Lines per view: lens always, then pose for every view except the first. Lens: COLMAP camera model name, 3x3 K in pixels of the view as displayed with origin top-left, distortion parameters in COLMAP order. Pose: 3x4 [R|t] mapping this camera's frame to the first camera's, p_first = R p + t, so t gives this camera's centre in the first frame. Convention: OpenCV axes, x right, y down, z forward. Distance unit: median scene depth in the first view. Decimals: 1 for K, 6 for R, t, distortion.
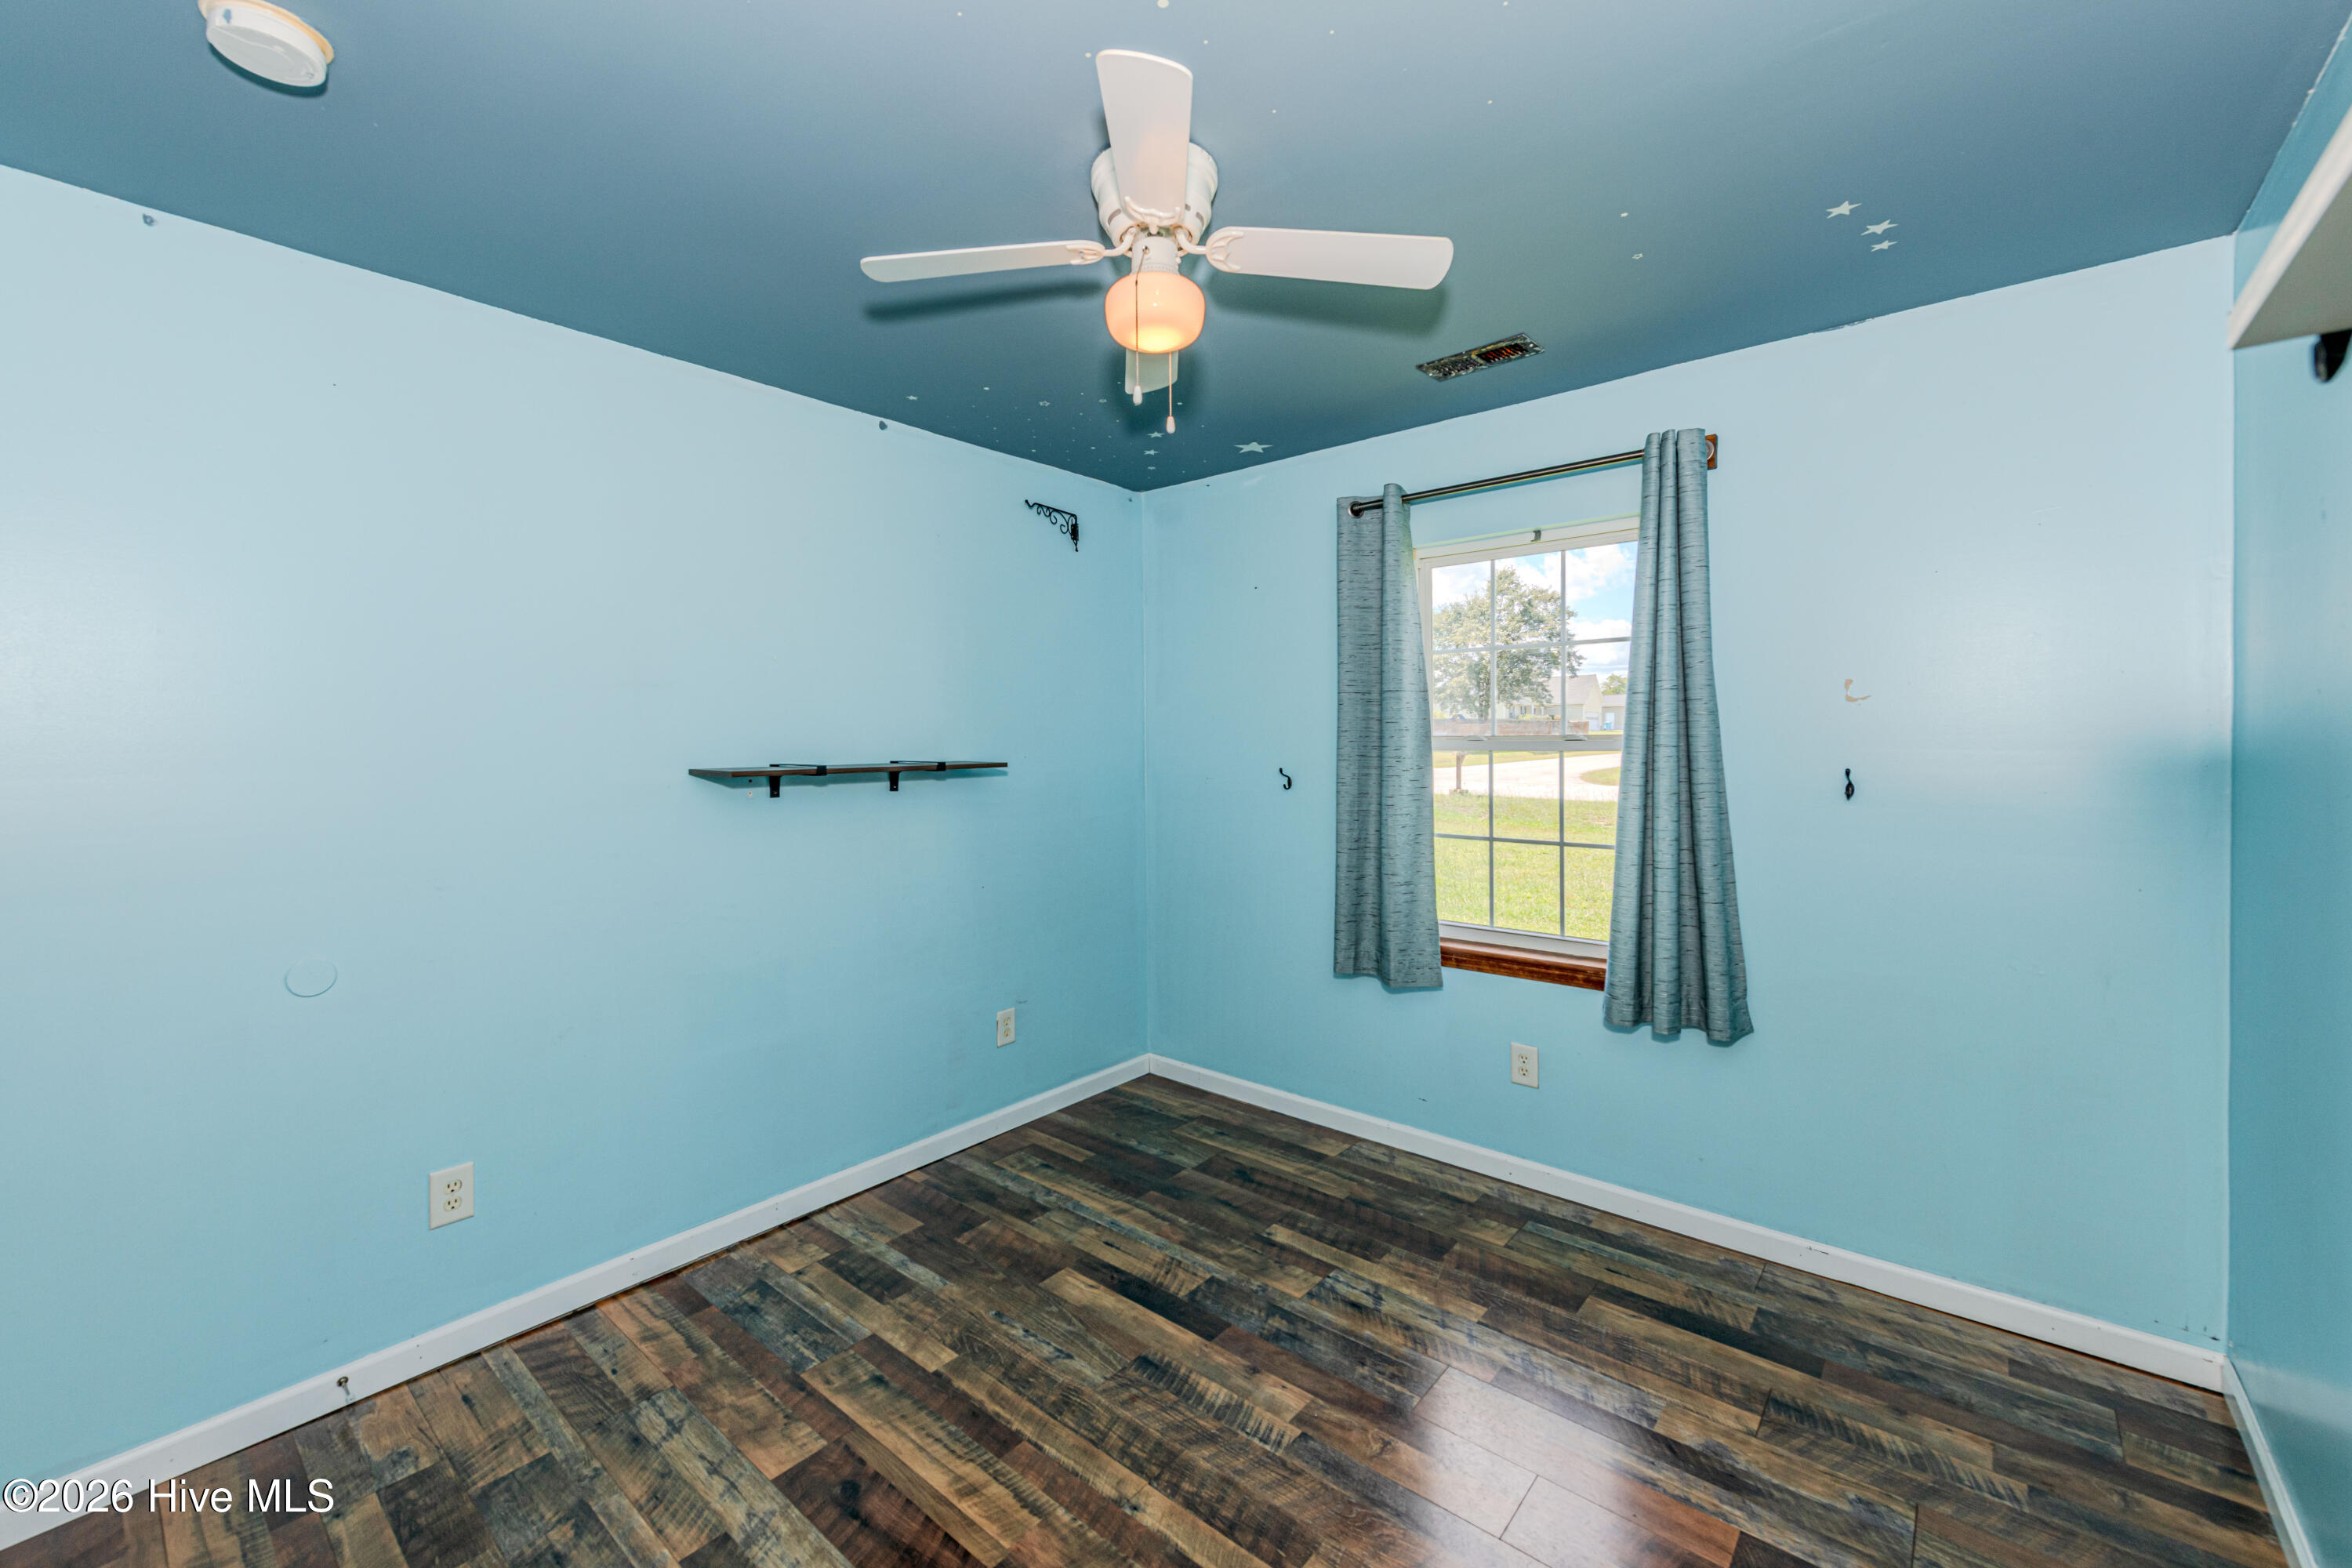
lens RADIAL K [[948.0, 0, 1176.0], [0, 948.0, 784.0], [0, 0, 1]] dist [0.018798, -0.006652]
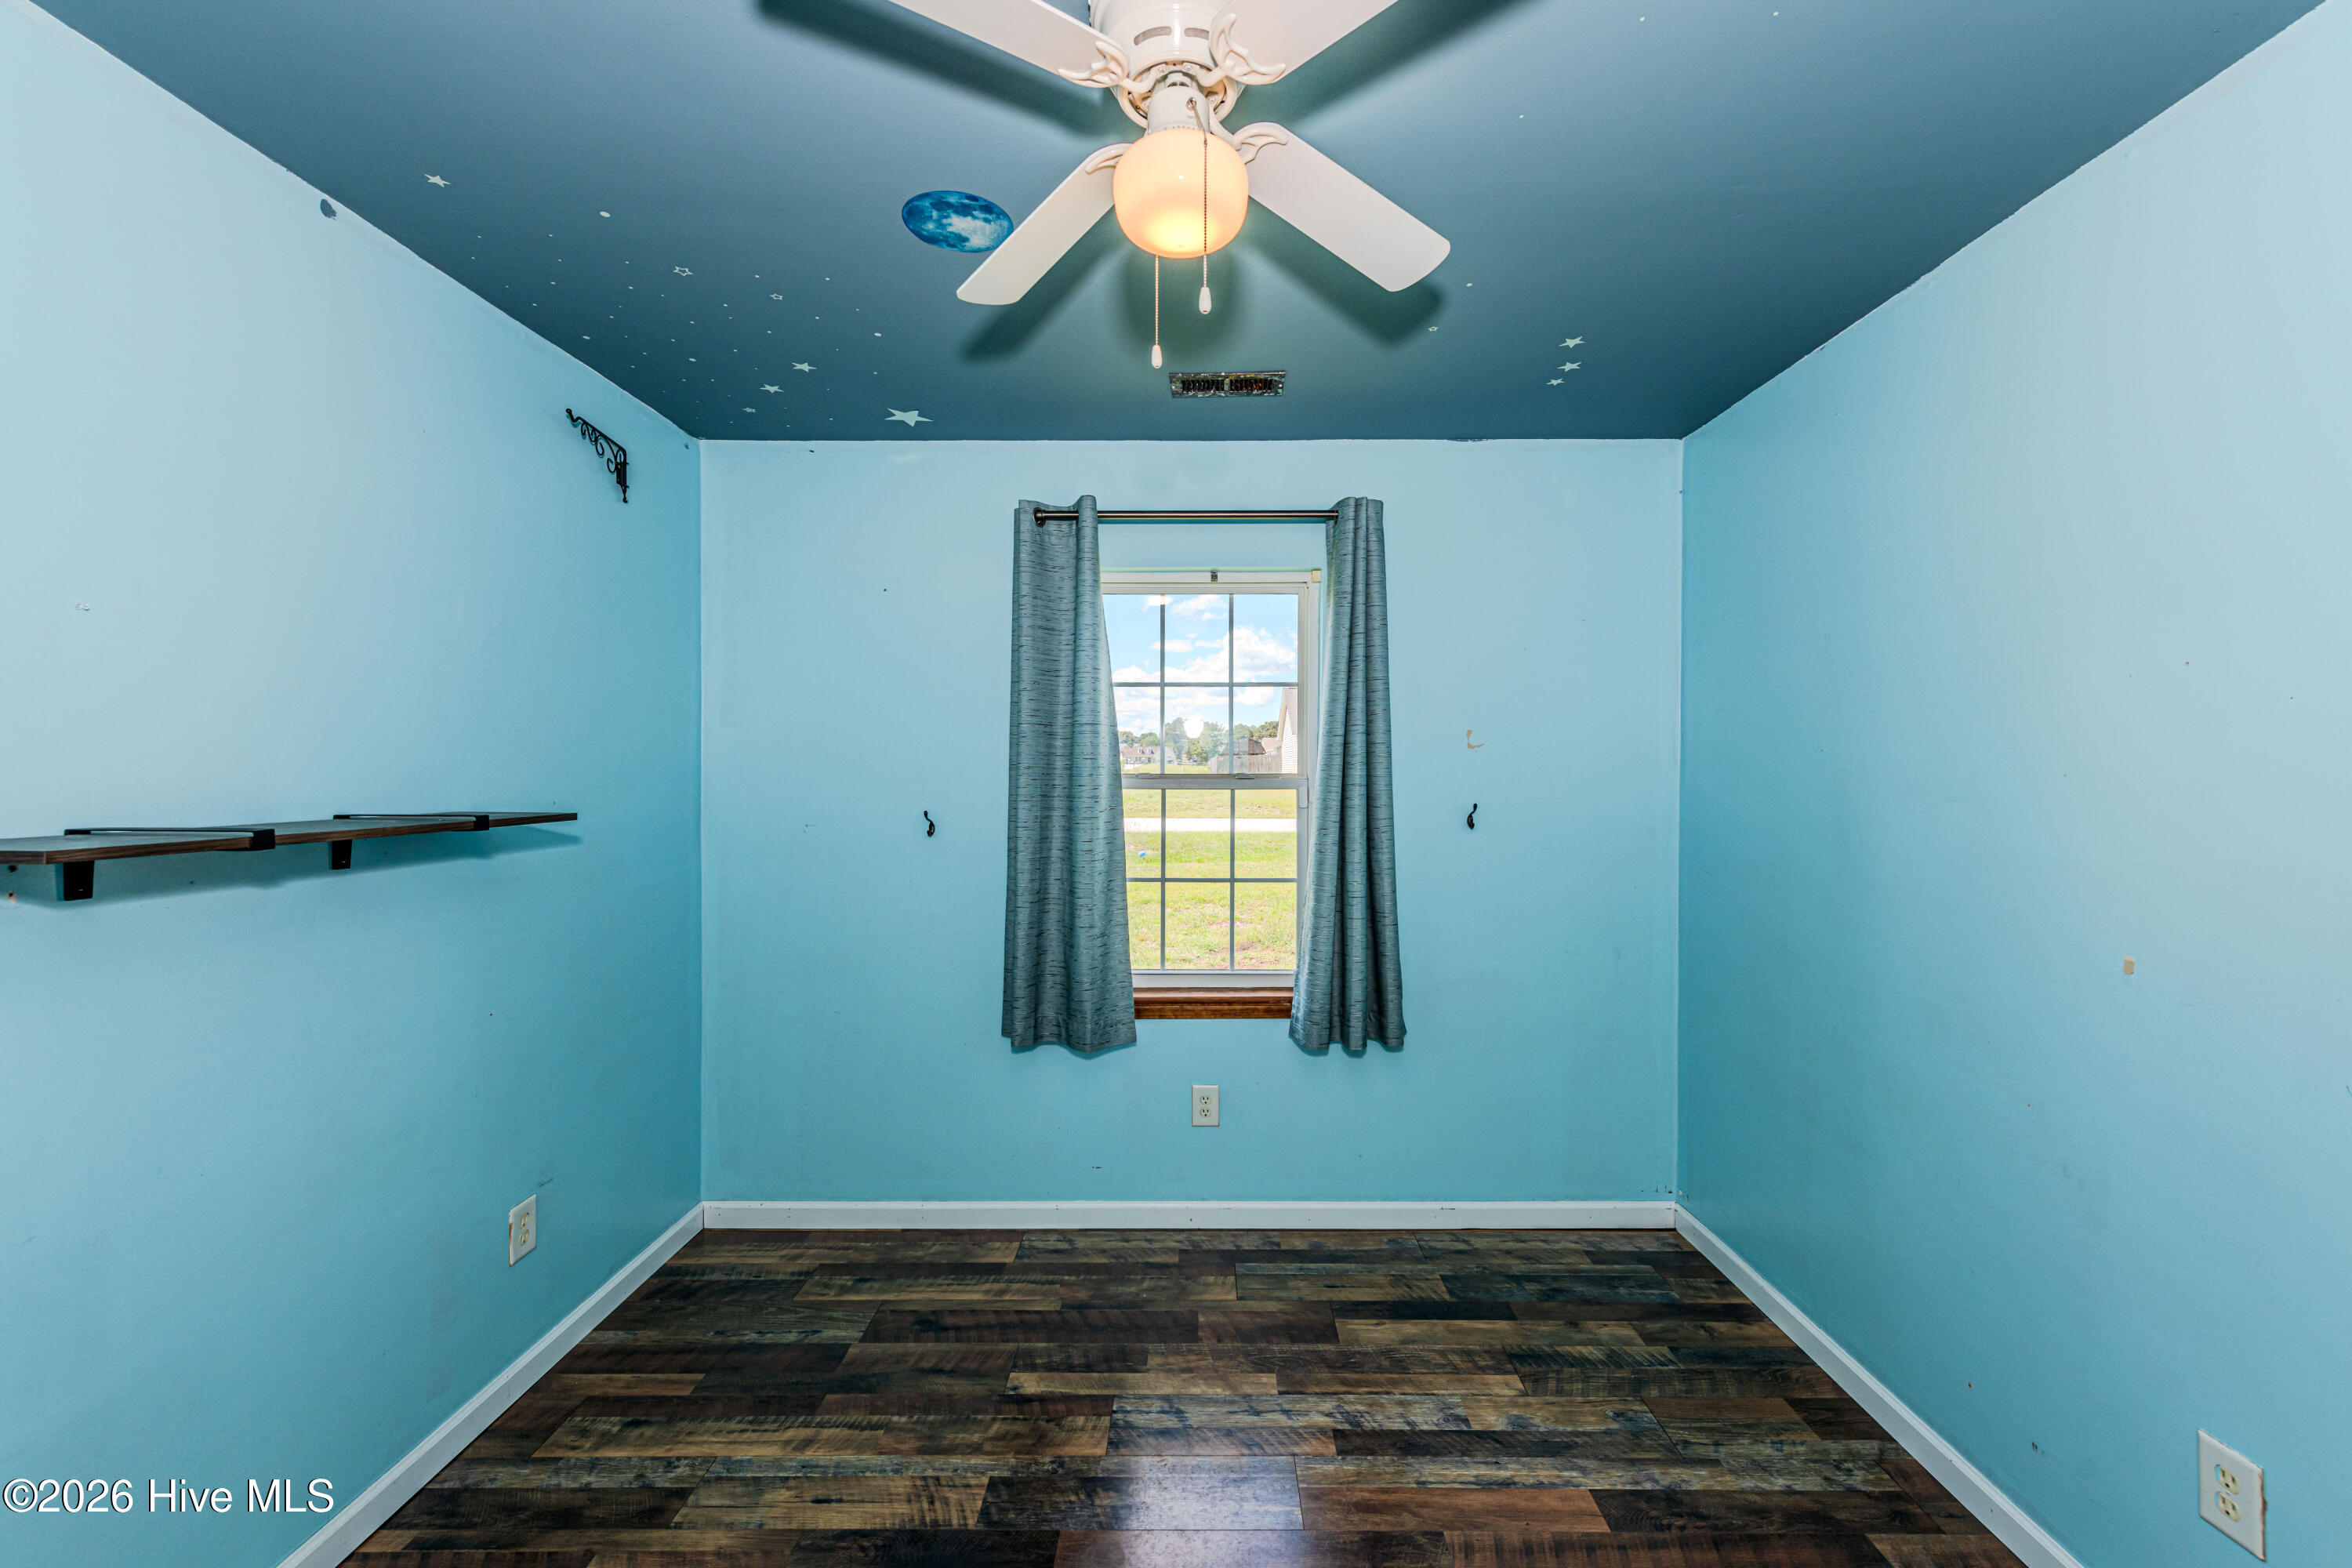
lens RADIAL K [[932.9, 0, 1179.9], [0, 932.9, 795.8], [0, 0, 1]] dist [0.019128, -0.008490]
pose [[0.765639, -0.009914, 0.643194, -0.292736], [0.024869, 0.999590, -0.014196, -0.015132], [-0.642789, 0.026865, 0.765572, 0.276249]]
